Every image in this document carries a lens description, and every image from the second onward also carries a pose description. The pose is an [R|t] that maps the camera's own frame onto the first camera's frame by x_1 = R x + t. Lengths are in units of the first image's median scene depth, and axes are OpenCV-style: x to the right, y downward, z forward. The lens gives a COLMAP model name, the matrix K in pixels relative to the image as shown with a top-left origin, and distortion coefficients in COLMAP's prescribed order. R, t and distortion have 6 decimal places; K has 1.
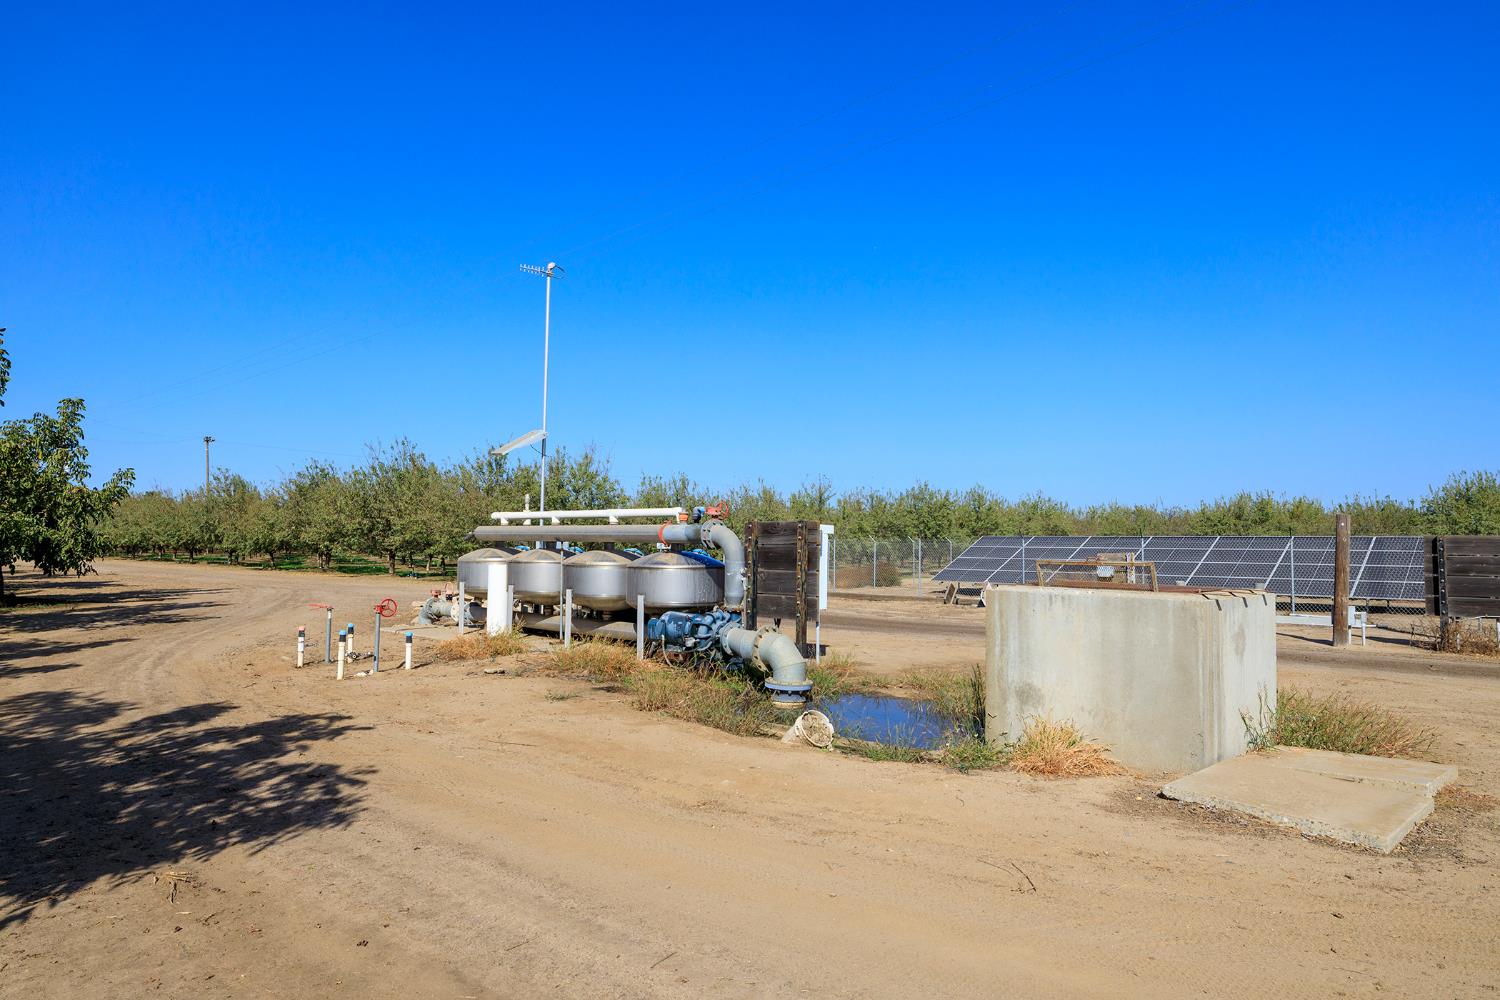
lens RADIAL K [[970.6, 0, 750.0], [0, 970.6, 500.0], [0, 0, 1]] dist [-0.002829, -0.000381]
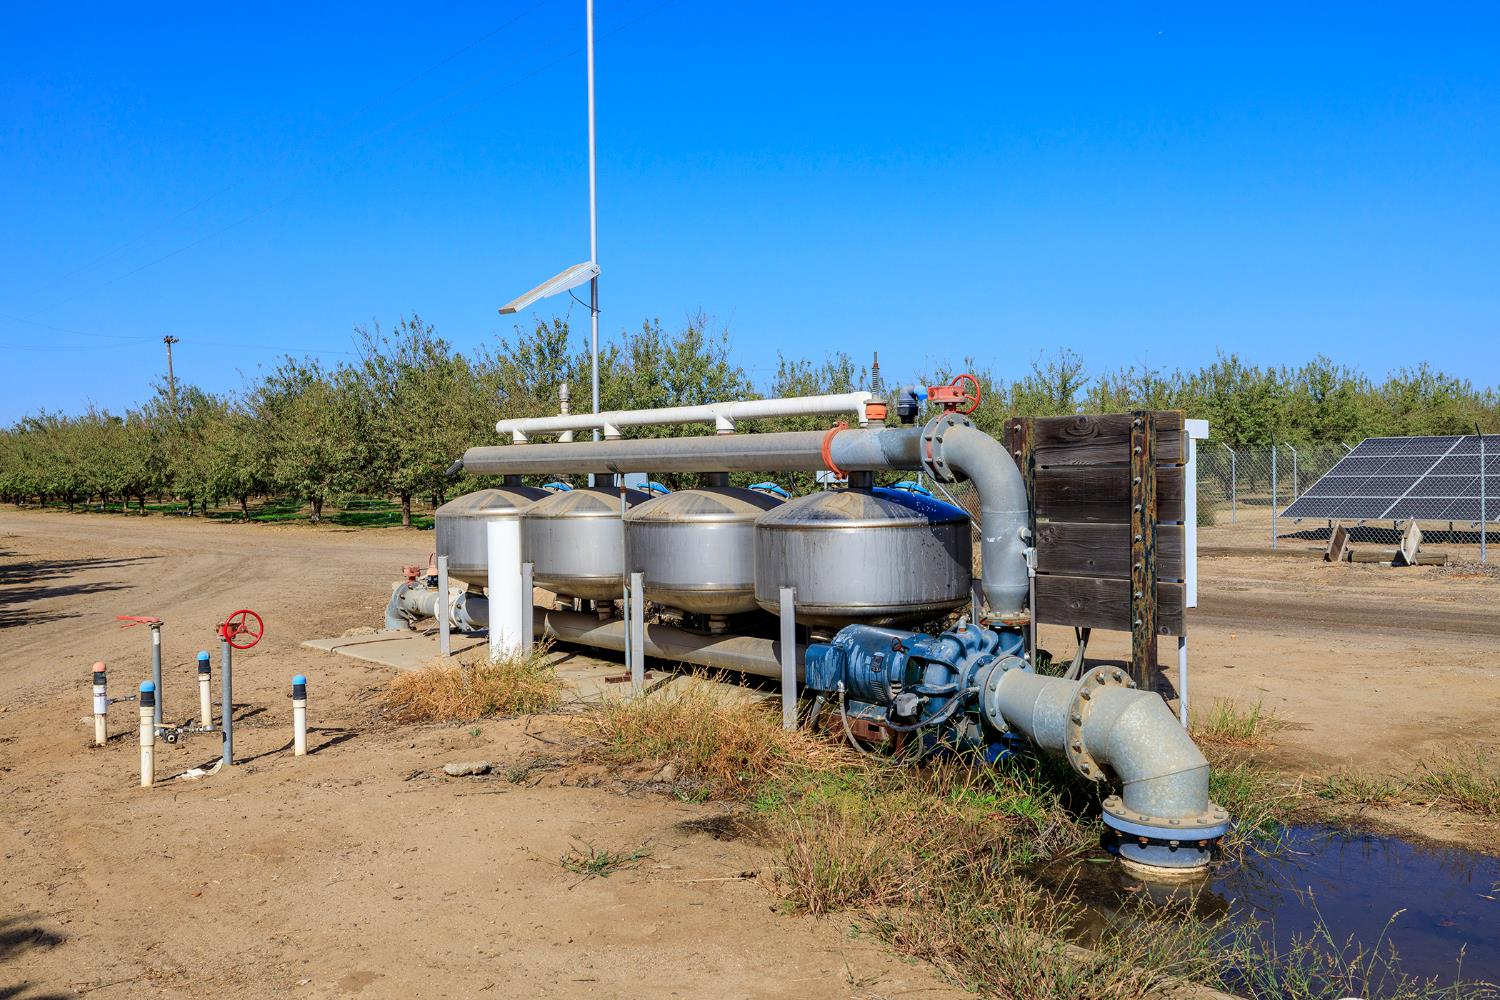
lens RADIAL K [[1370.5, 0, 750.0], [0, 1370.5, 500.0], [0, 0, 1]] dist [-0.001481, 0.000593]
pose [[0.990520, -0.026665, -0.134757, -0.038792], [0.036063, 0.997048, 0.067792, 0.012418], [0.132552, -0.072009, 0.988557, 0.338176]]
